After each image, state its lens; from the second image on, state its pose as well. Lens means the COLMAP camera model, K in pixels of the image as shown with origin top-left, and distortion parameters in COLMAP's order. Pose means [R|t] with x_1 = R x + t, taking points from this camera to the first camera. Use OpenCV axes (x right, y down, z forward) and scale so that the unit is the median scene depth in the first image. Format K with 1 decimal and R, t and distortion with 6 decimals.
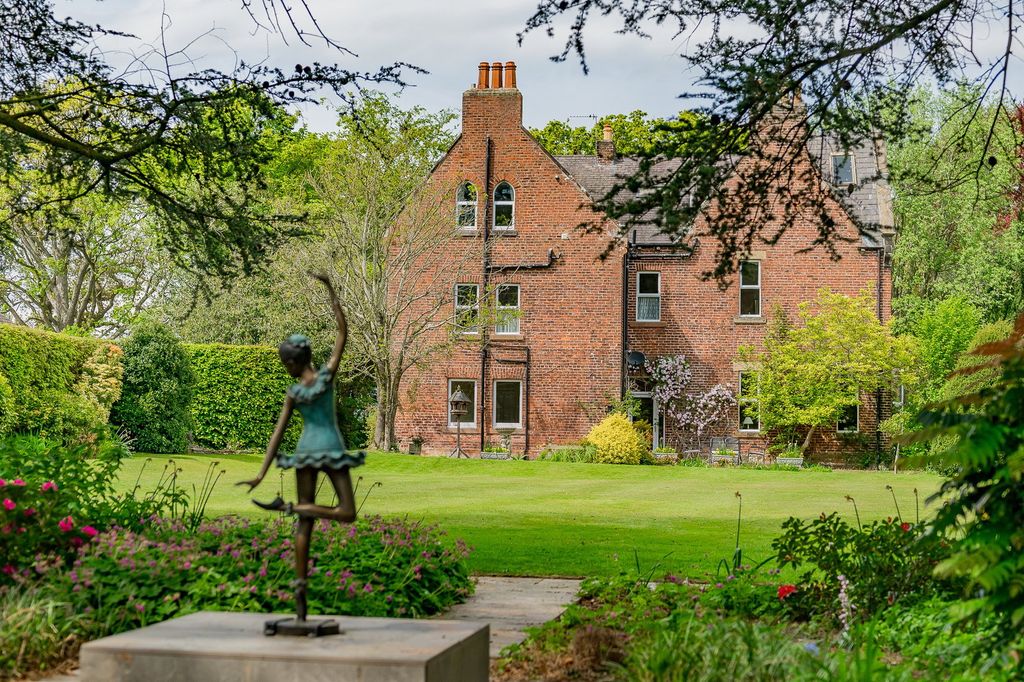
lens RADIAL K [[1559.5, 0, 554.5], [0, 1559.5, 342.1], [0, 0, 1]] dist [-0.102558, -0.036190]
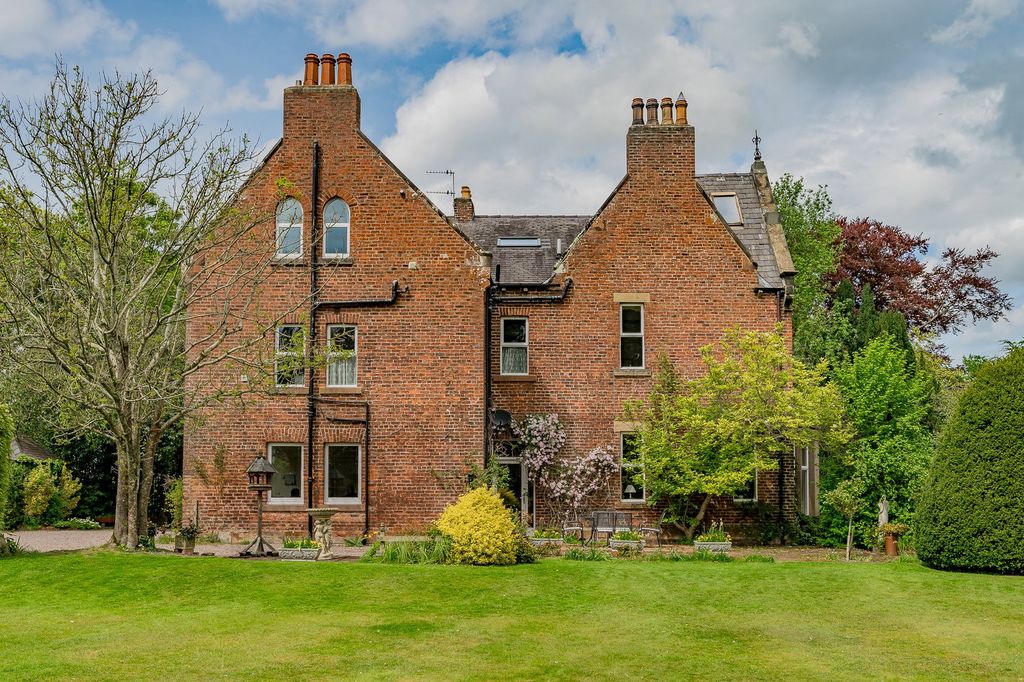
lens RADIAL K [[916.2, 0, 545.3], [0, 916.2, 435.0], [0, 0, 1]] dist [-0.010540, -0.003658]
pose [[0.993122, -0.009625, 0.116686, 0.018308], [0.009279, 0.999951, 0.003513, 0.018660], [-0.116714, -0.002406, 0.993163, 0.512442]]
